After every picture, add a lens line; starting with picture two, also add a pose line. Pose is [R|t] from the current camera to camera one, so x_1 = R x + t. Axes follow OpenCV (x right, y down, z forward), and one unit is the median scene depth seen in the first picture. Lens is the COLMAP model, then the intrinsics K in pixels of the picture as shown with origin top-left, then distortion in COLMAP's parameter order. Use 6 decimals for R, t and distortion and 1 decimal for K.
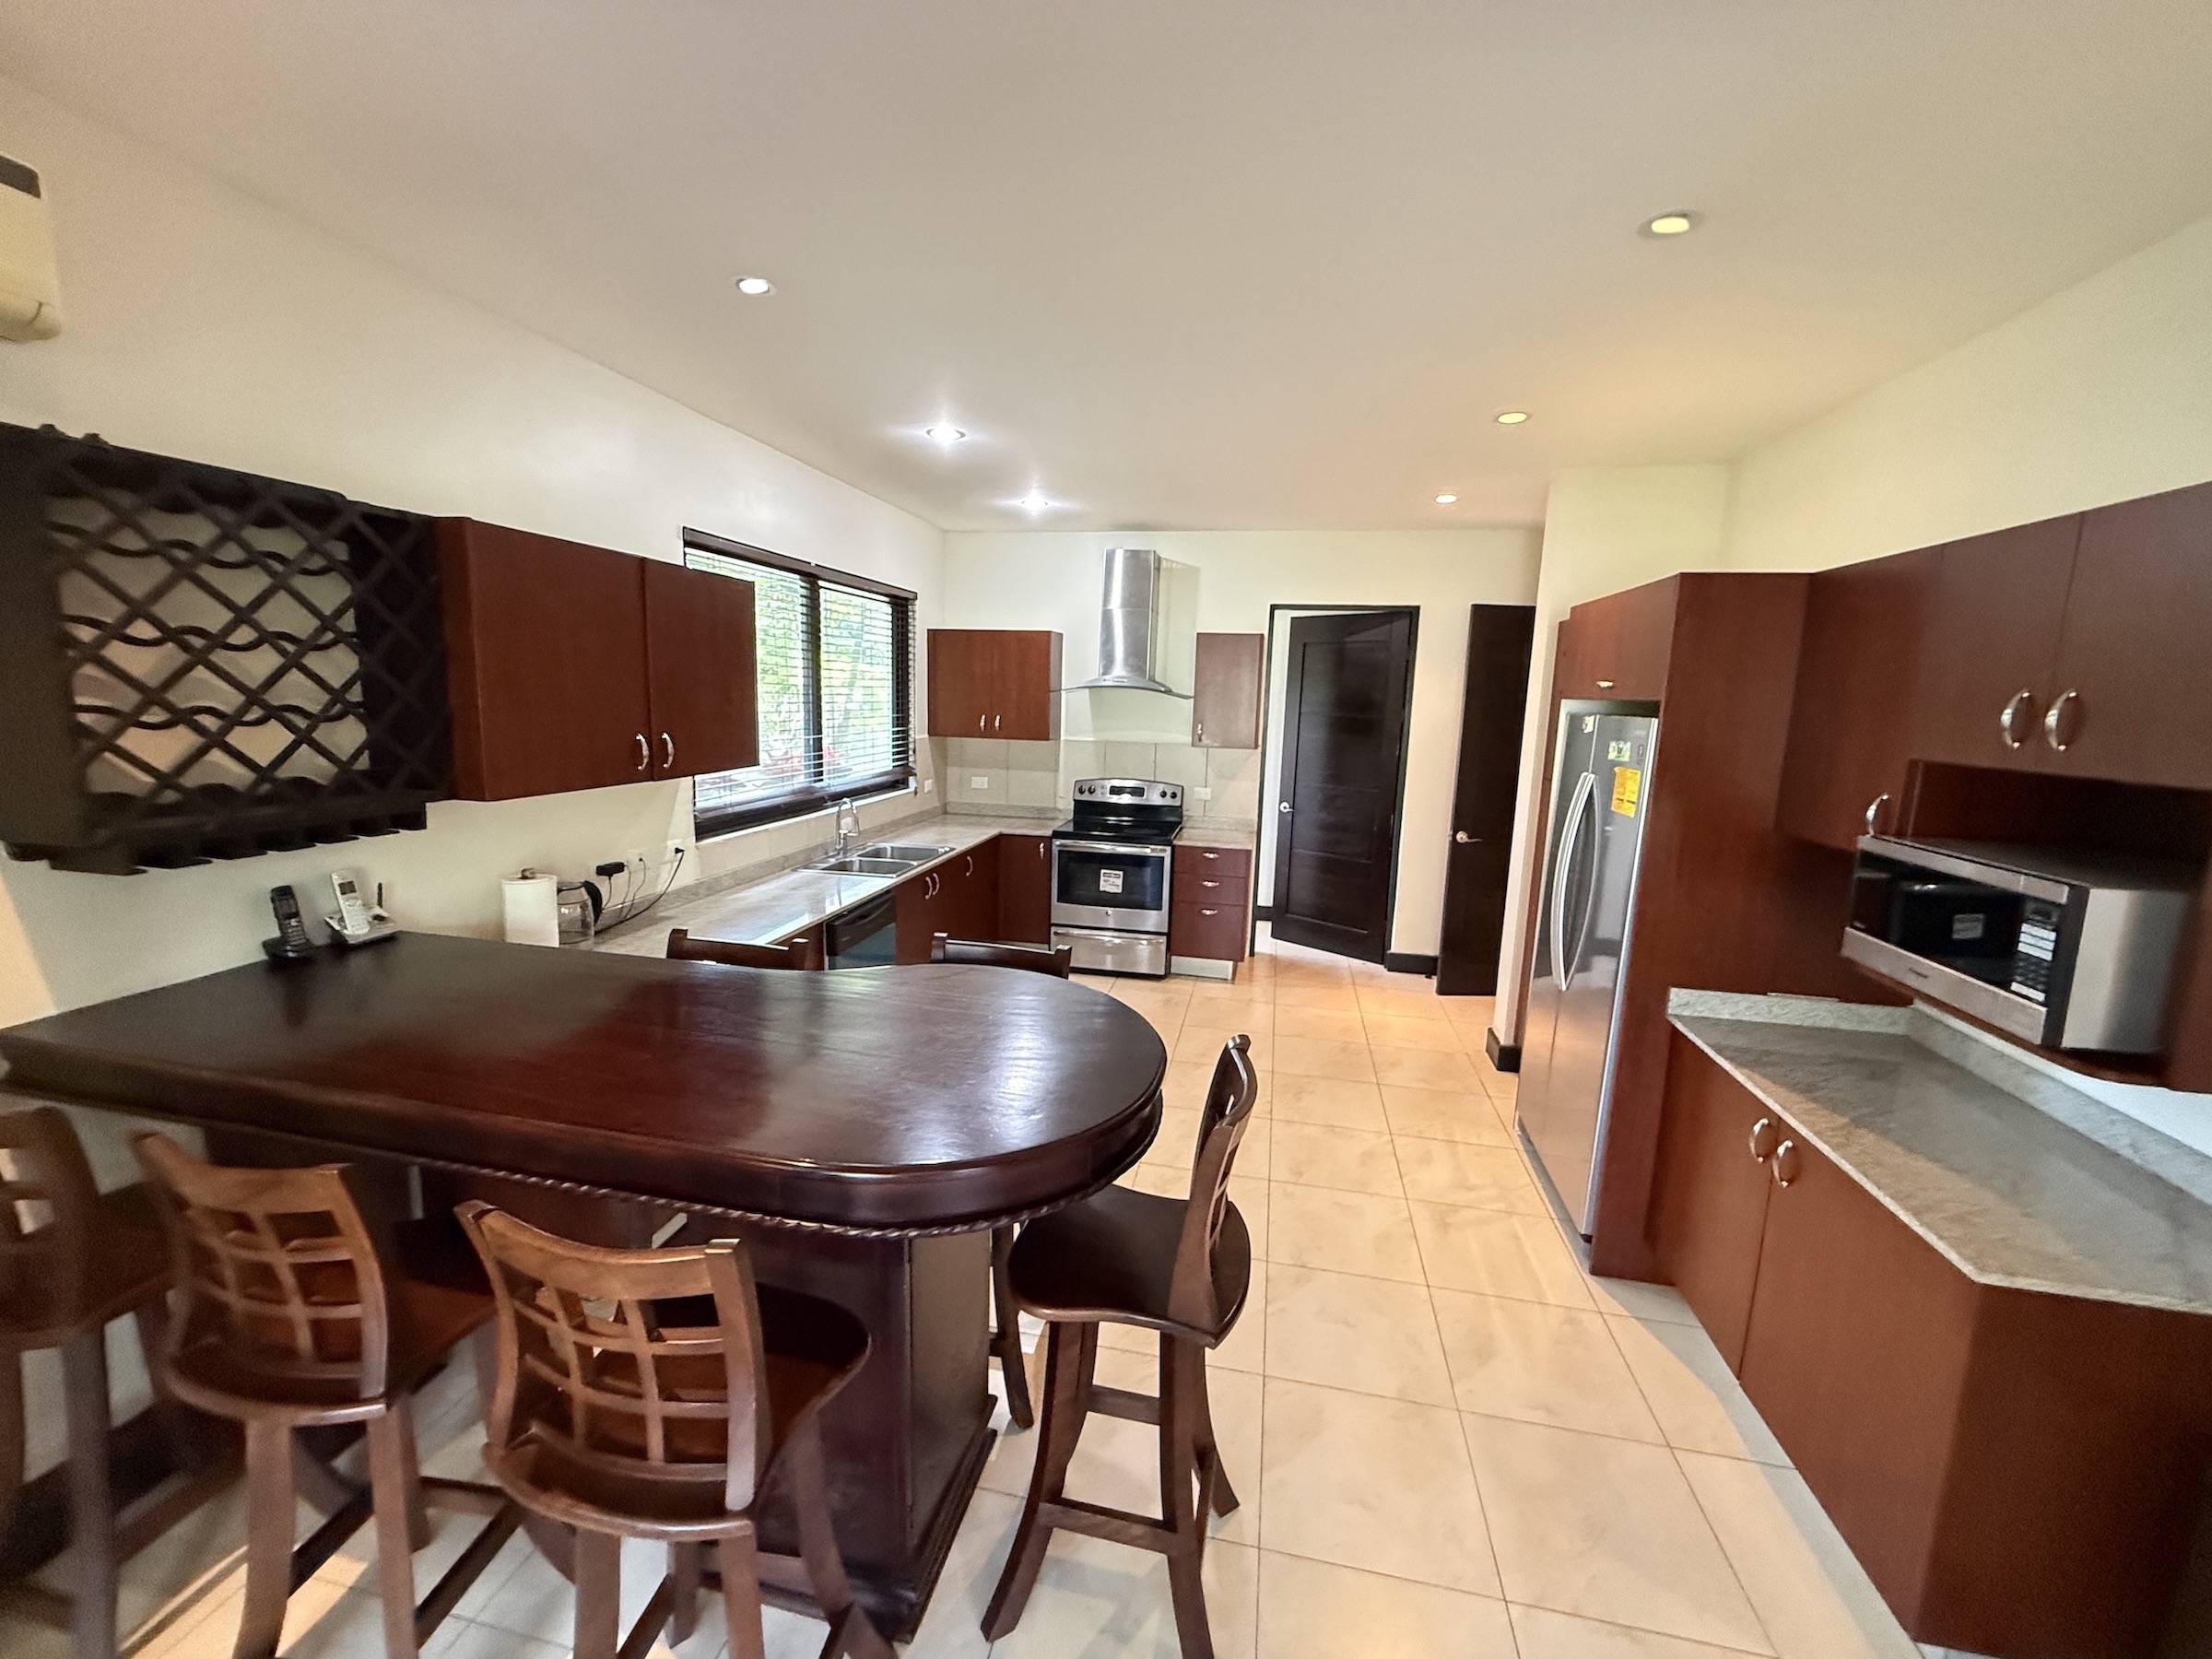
lens RADIAL K [[883.9, 0, 1102.2], [0, 883.9, 825.8], [0, 0, 1]] dist [-0.000678, 0.000130]
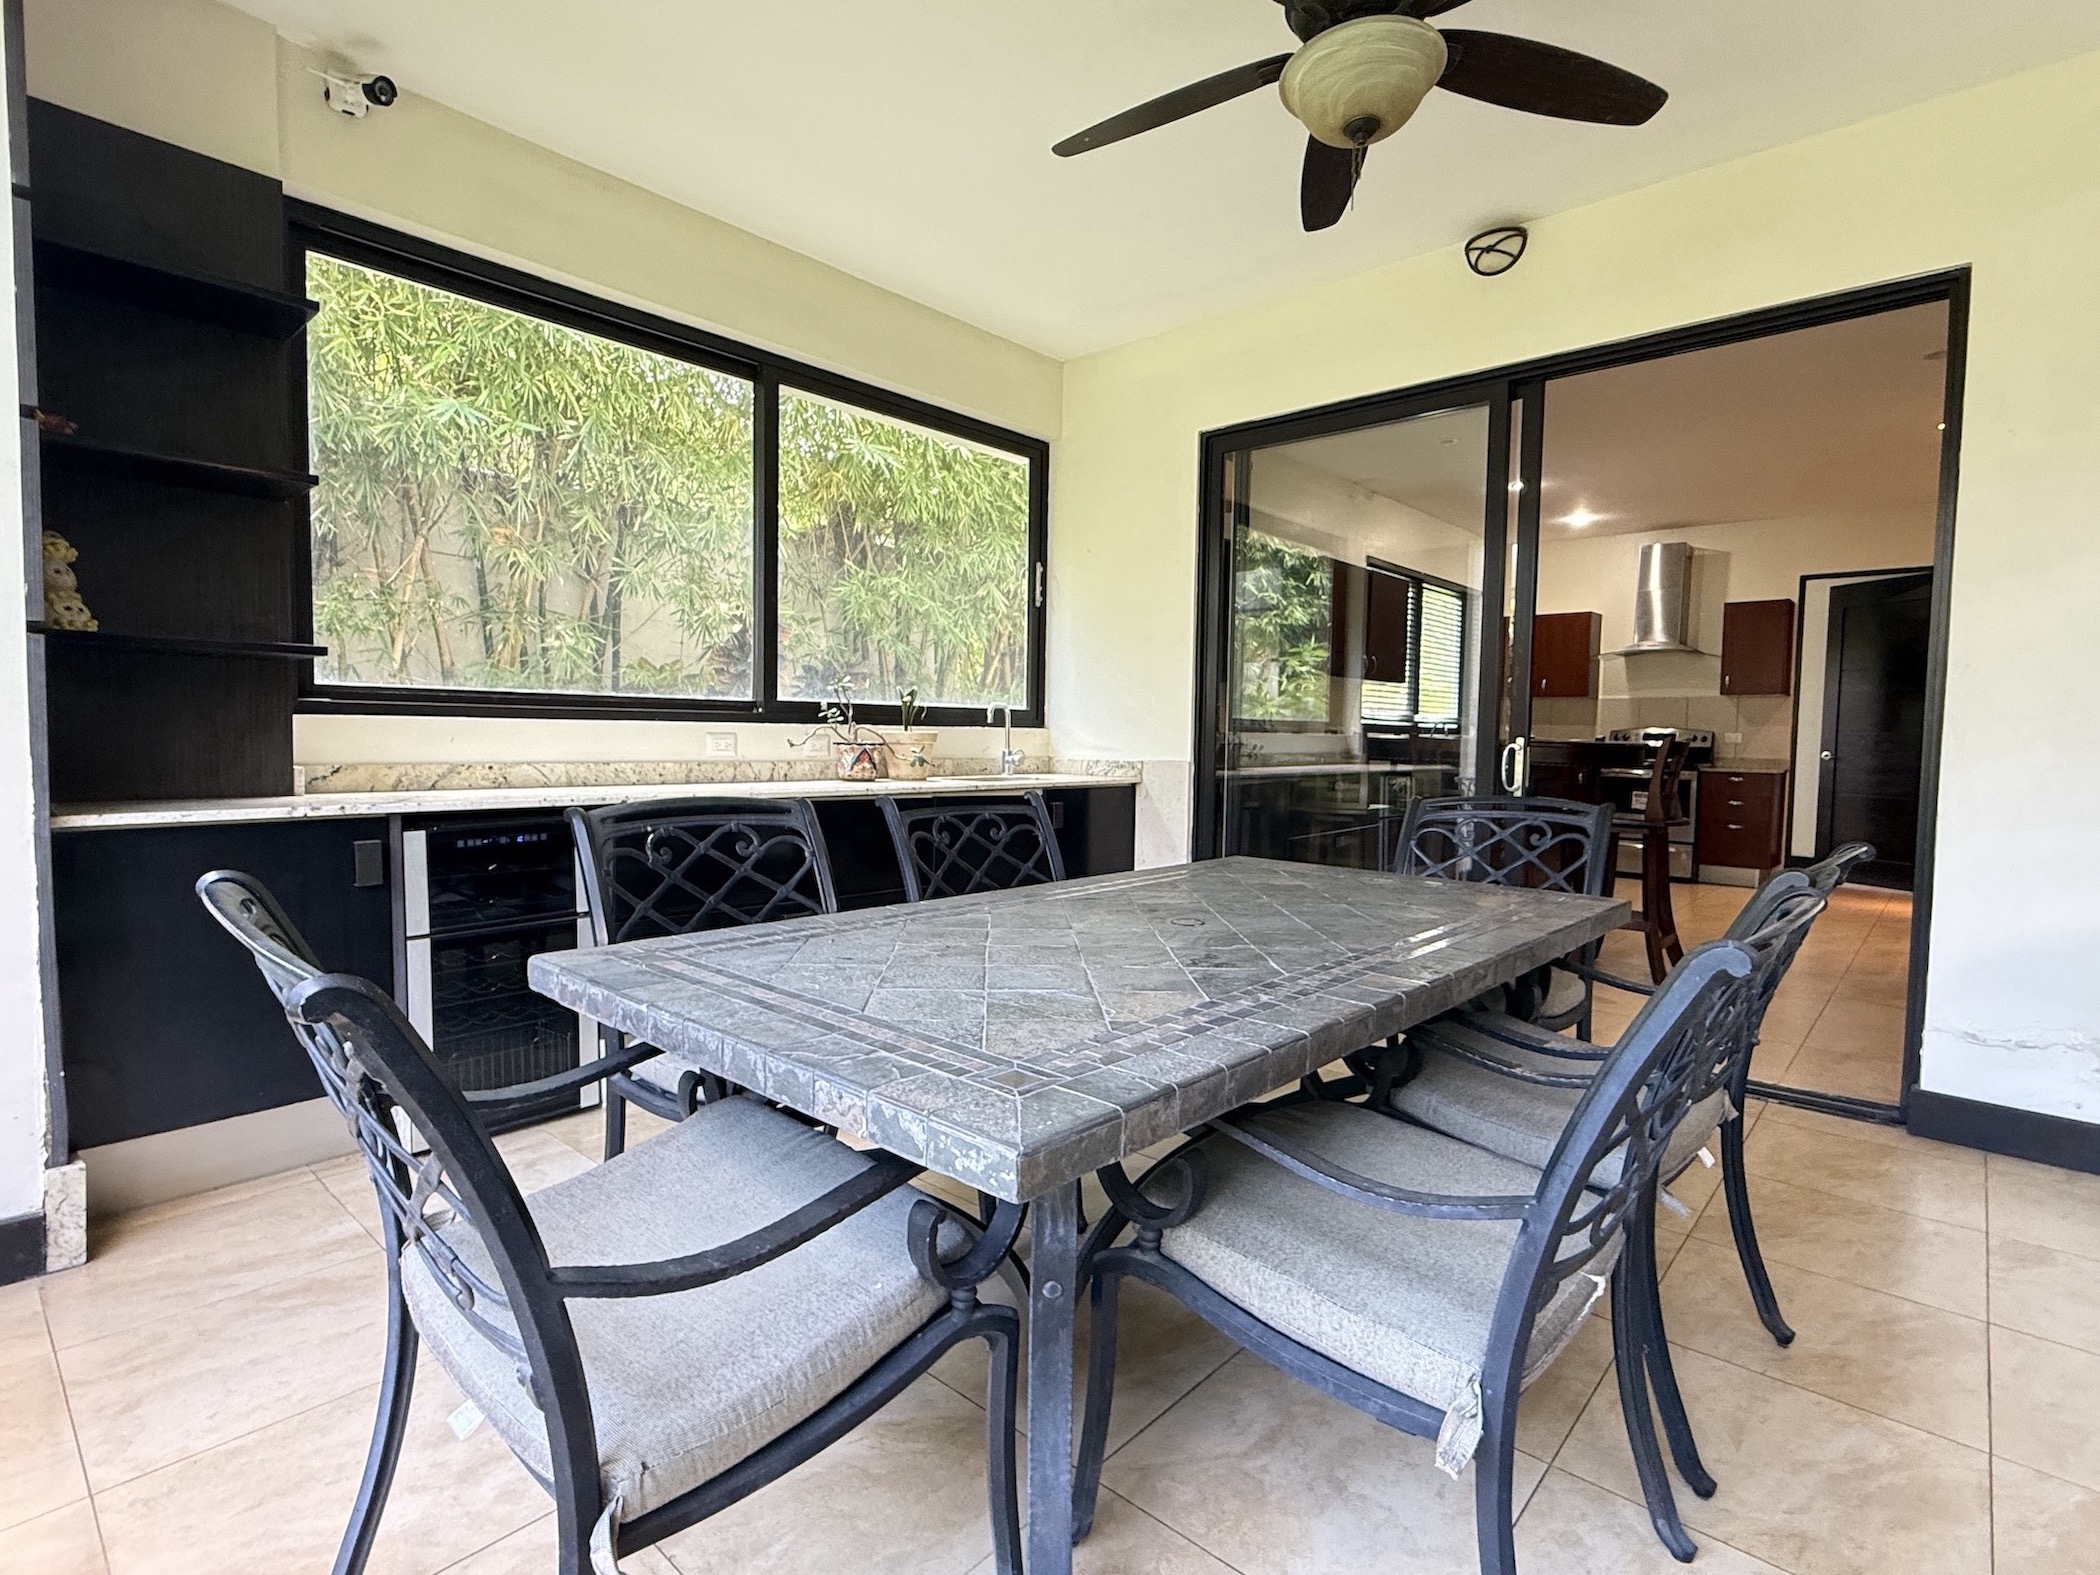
lens RADIAL K [[1026.4, 0, 1047.1], [0, 1026.4, 778.6], [0, 0, 1]] dist [0.001291, -0.001027]
pose [[0.859319, 0.011630, -0.511307, 0.026845], [-0.066842, 0.993720, -0.089734, 0.203879], [0.507053, 0.111287, 0.854700, -0.639631]]
